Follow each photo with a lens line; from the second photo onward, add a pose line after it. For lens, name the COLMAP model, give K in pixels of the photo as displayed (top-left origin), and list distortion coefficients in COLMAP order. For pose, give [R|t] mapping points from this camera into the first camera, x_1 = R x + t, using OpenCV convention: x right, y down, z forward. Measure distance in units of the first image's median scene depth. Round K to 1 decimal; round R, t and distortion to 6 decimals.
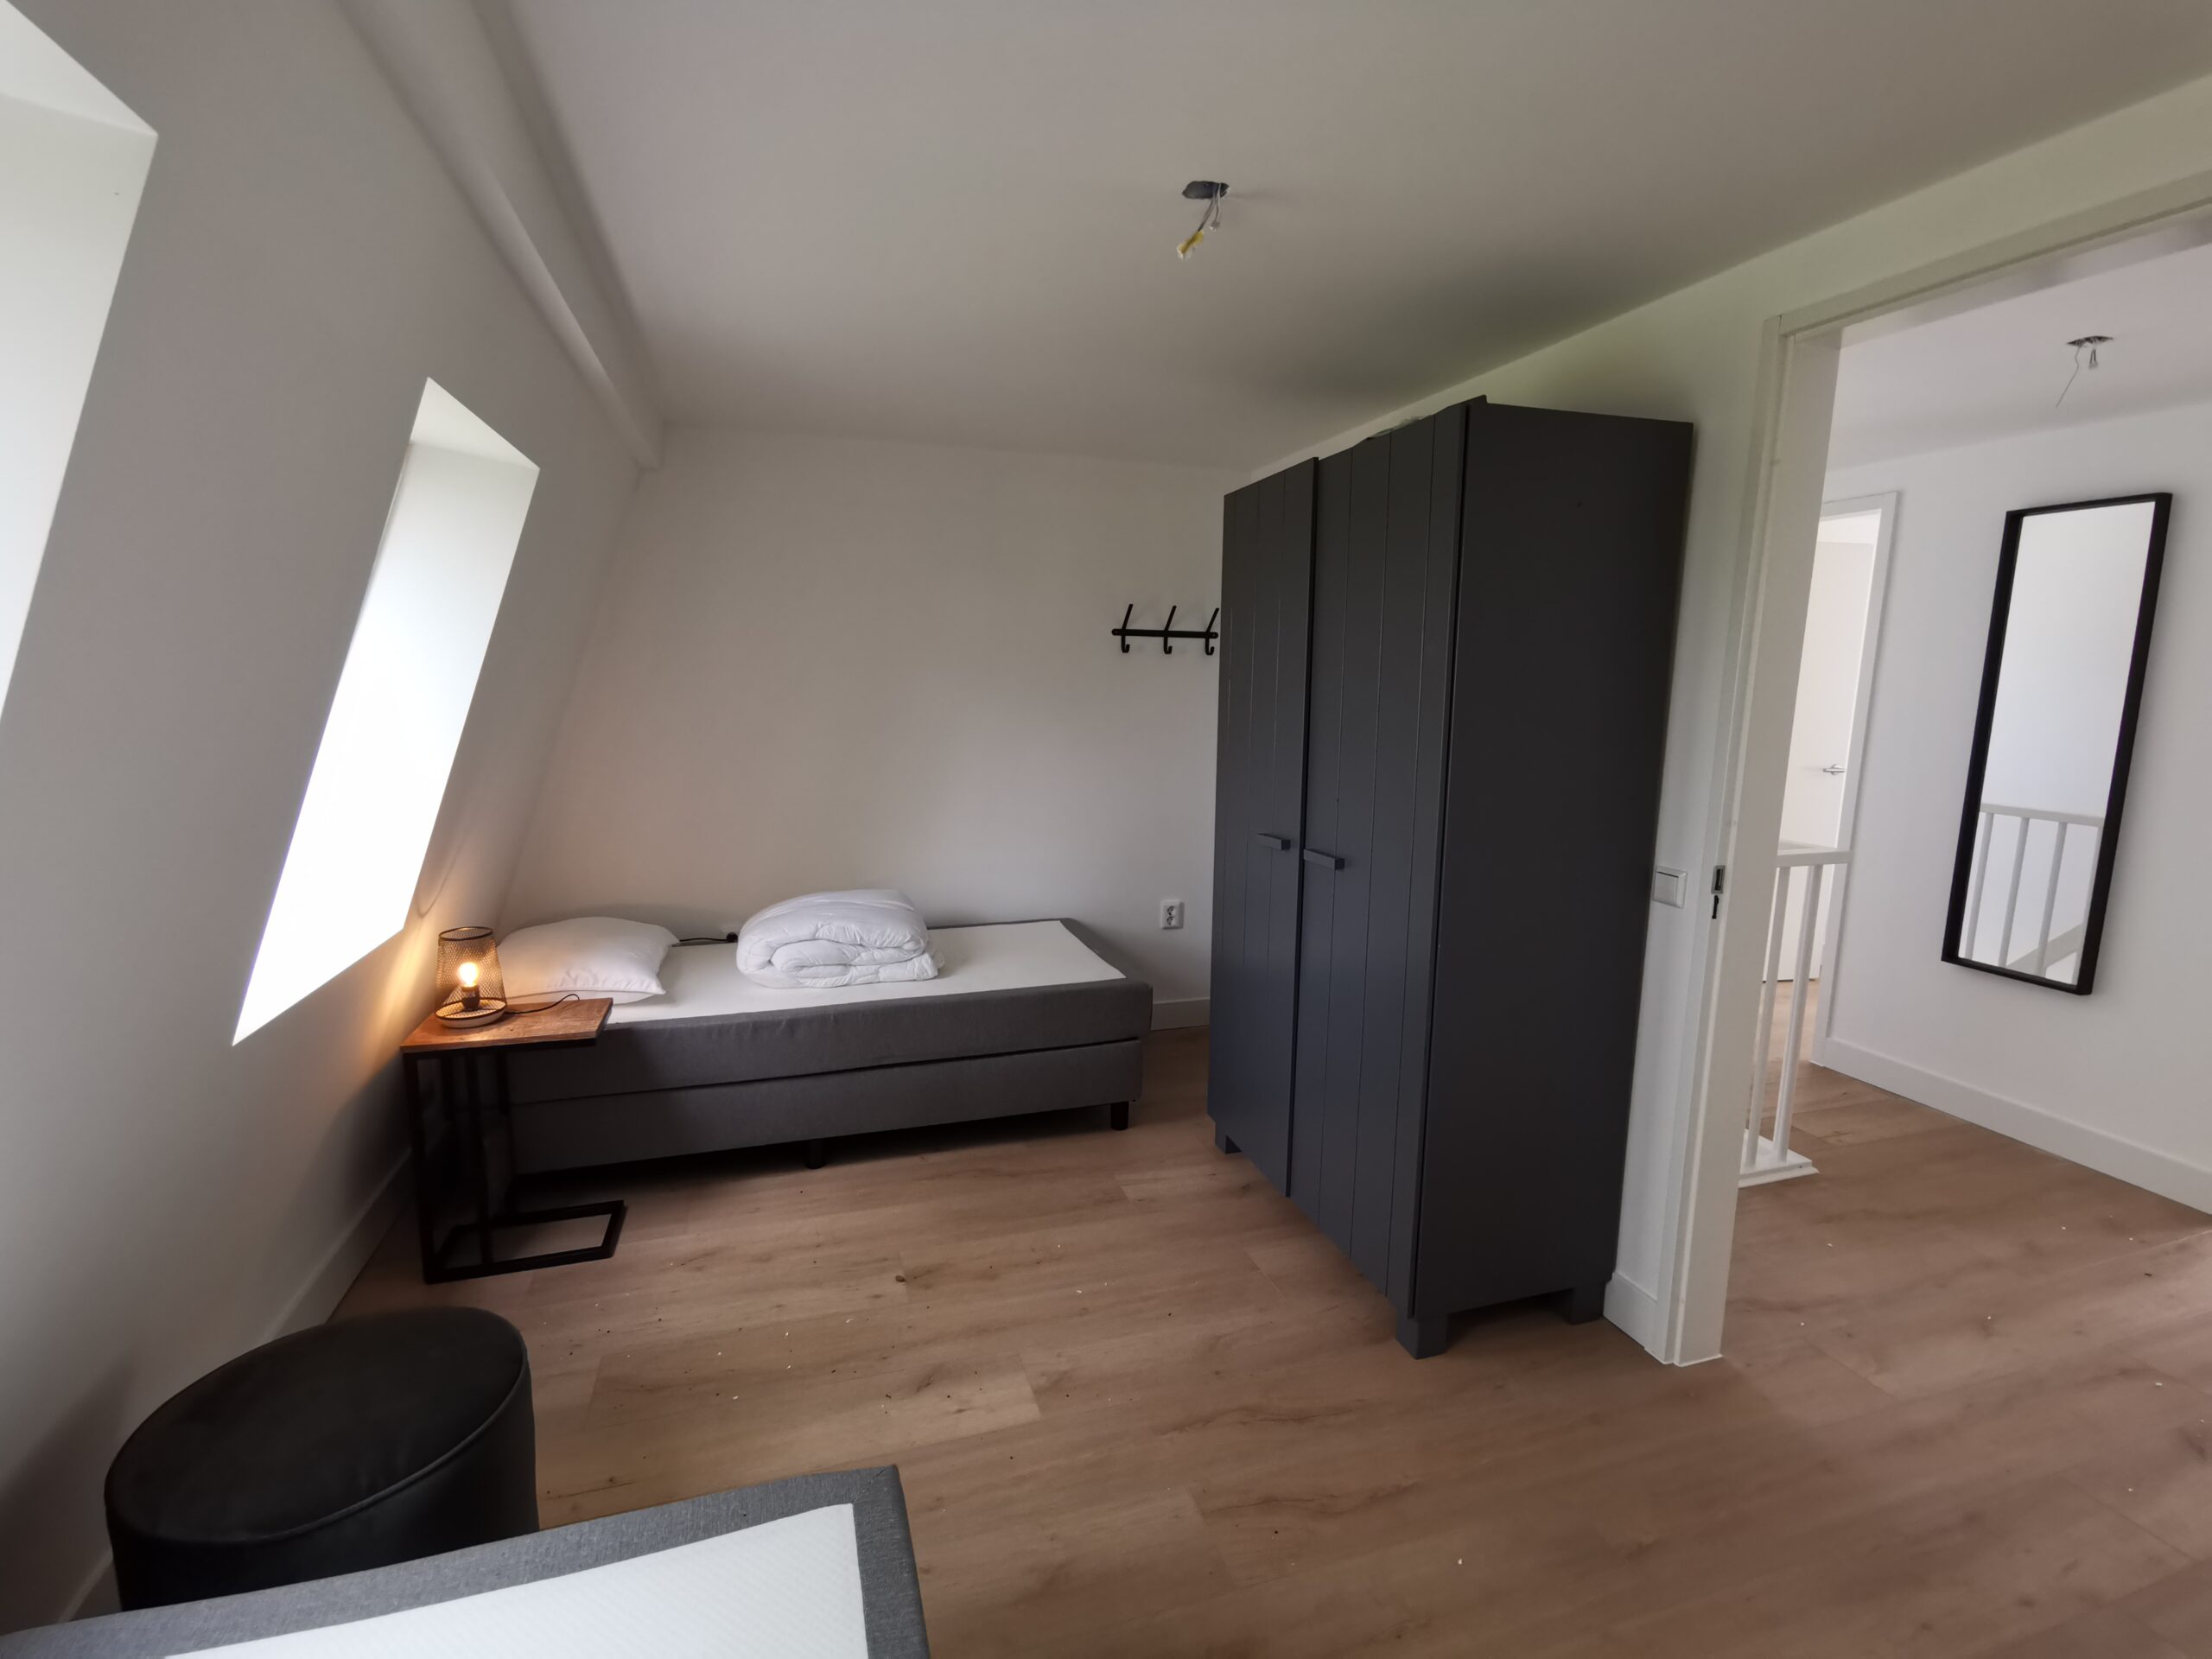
lens RADIAL K [[1016.2, 0, 1099.5], [0, 1016.2, 835.6], [0, 0, 1]] dist [0.006142, -0.000738]
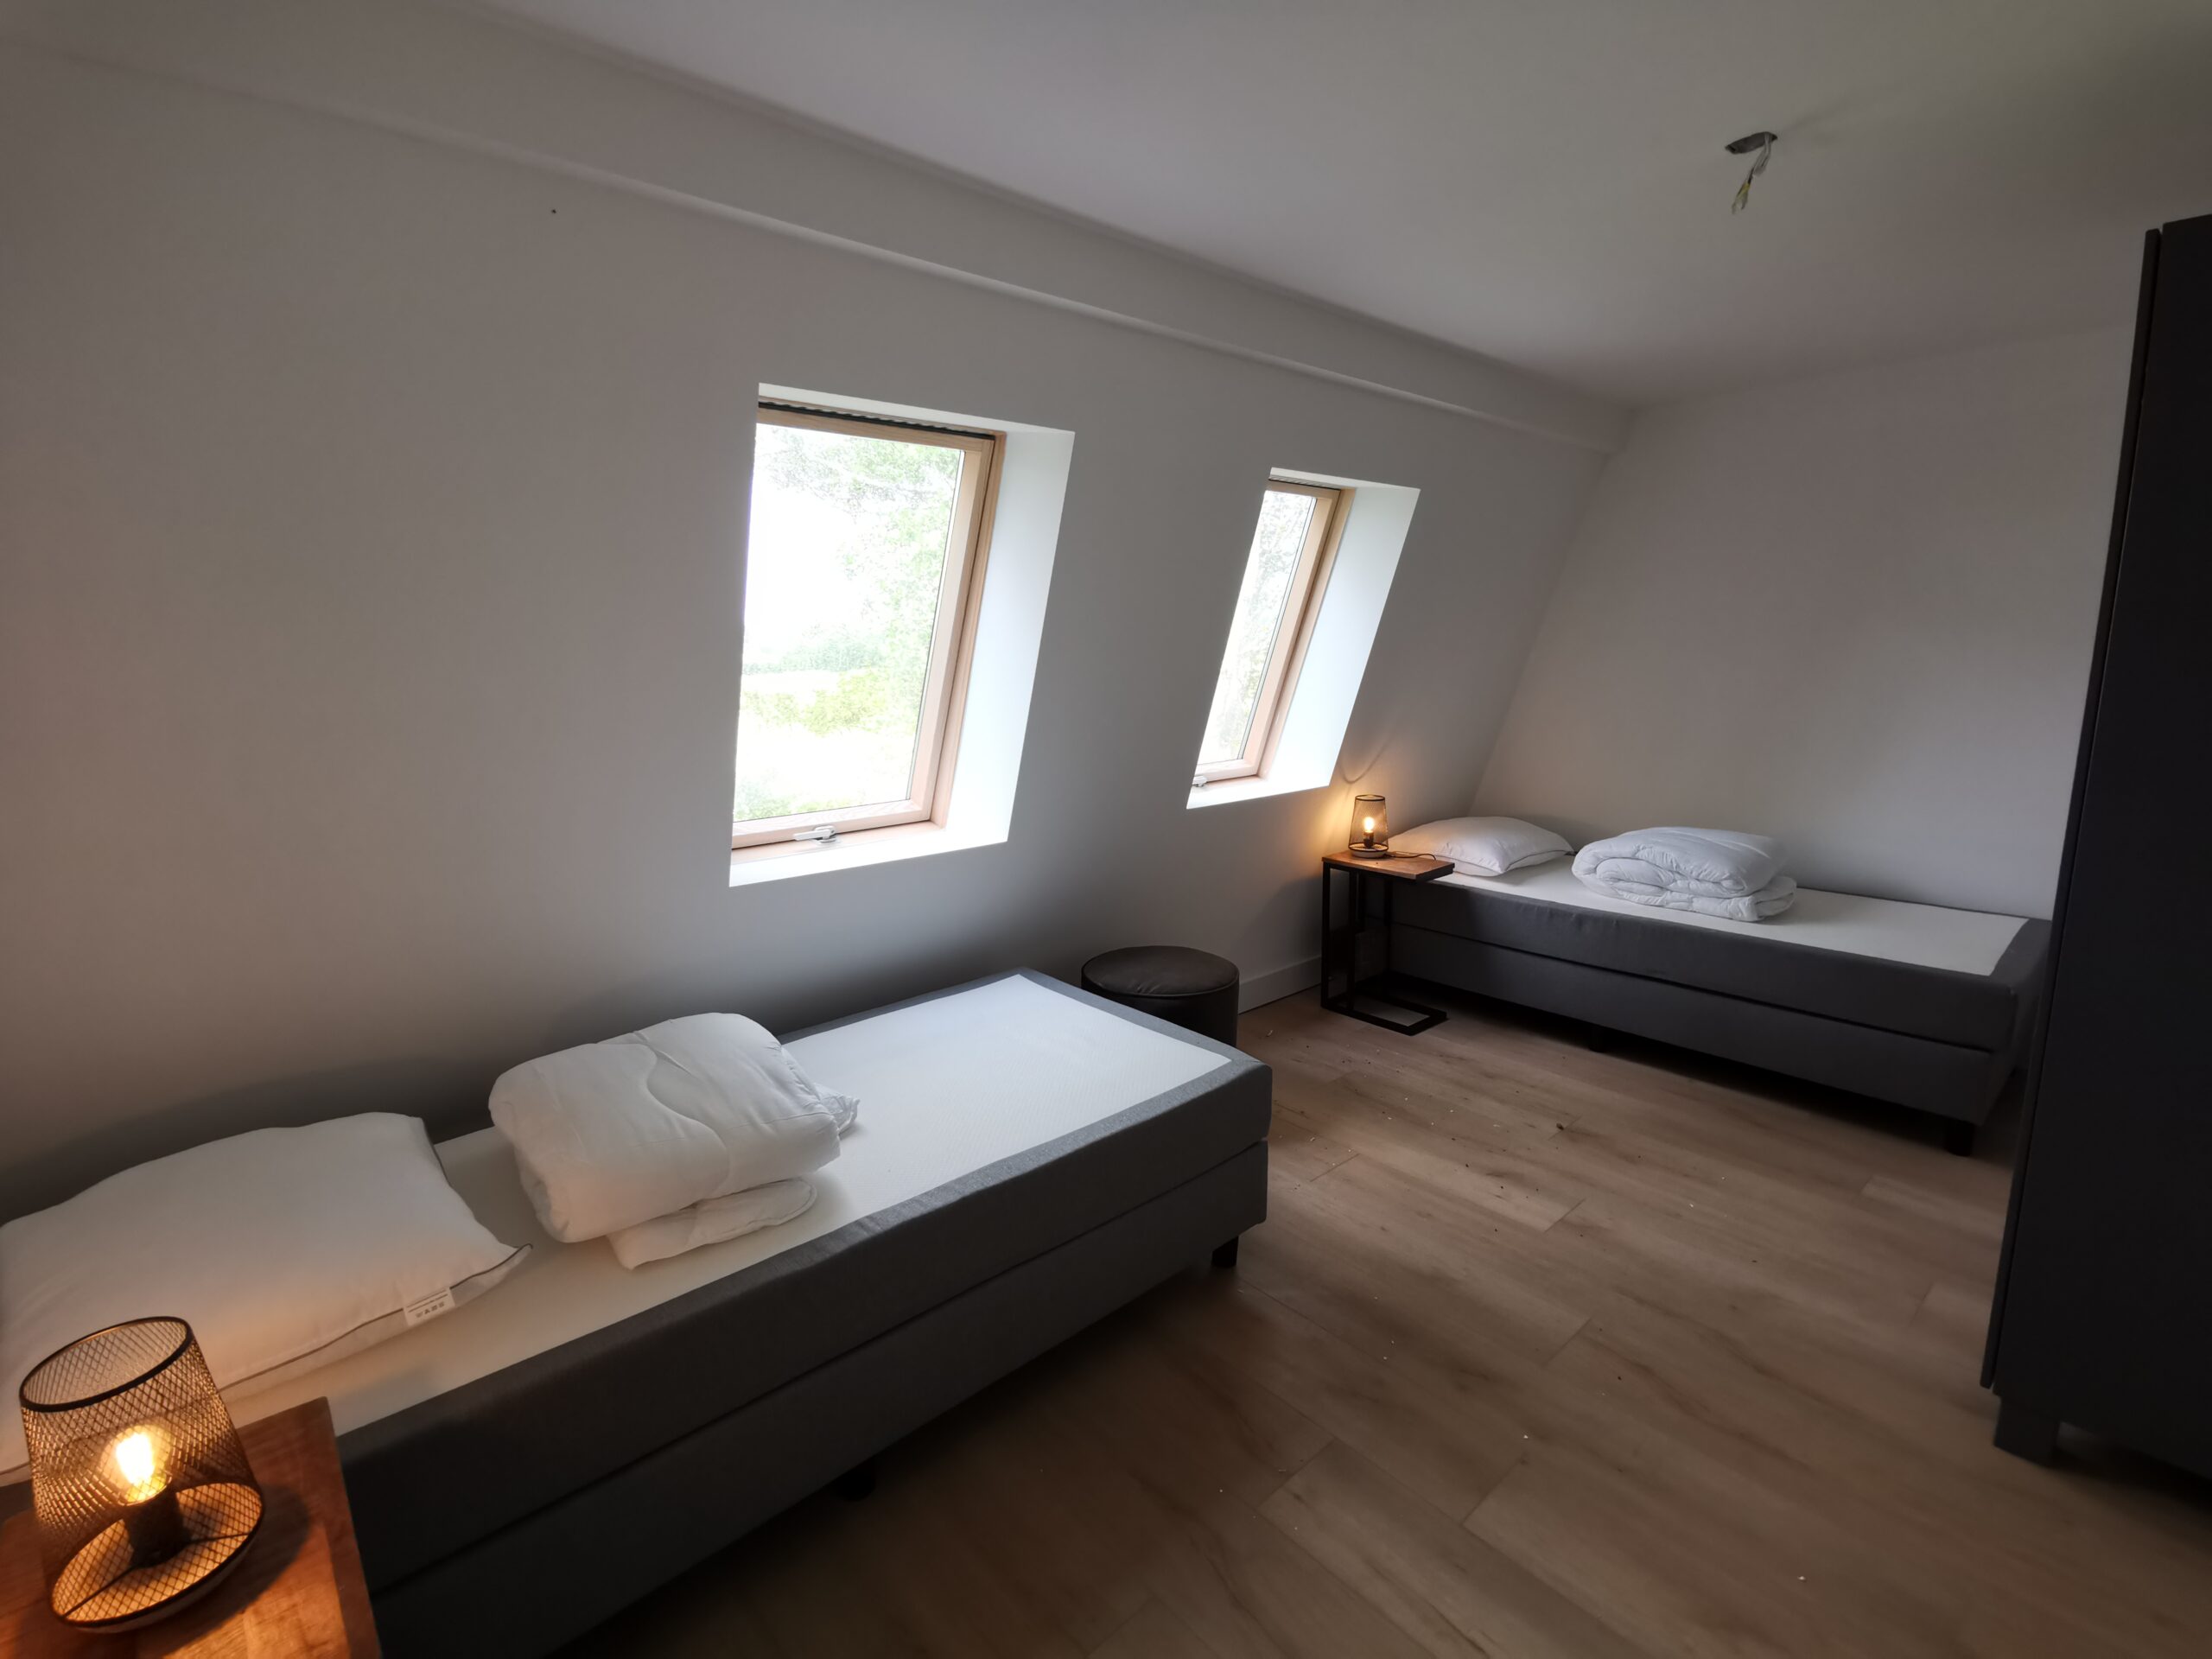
lens RADIAL K [[1016.2, 0, 1099.5], [0, 1016.2, 835.6], [0, 0, 1]] dist [0.006142, -0.000738]
pose [[0.398814, 0.151302, -0.904464, 0.534009], [-0.125836, 0.985994, 0.109455, 0.030067], [0.908357, 0.070162, 0.412267, -0.009354]]
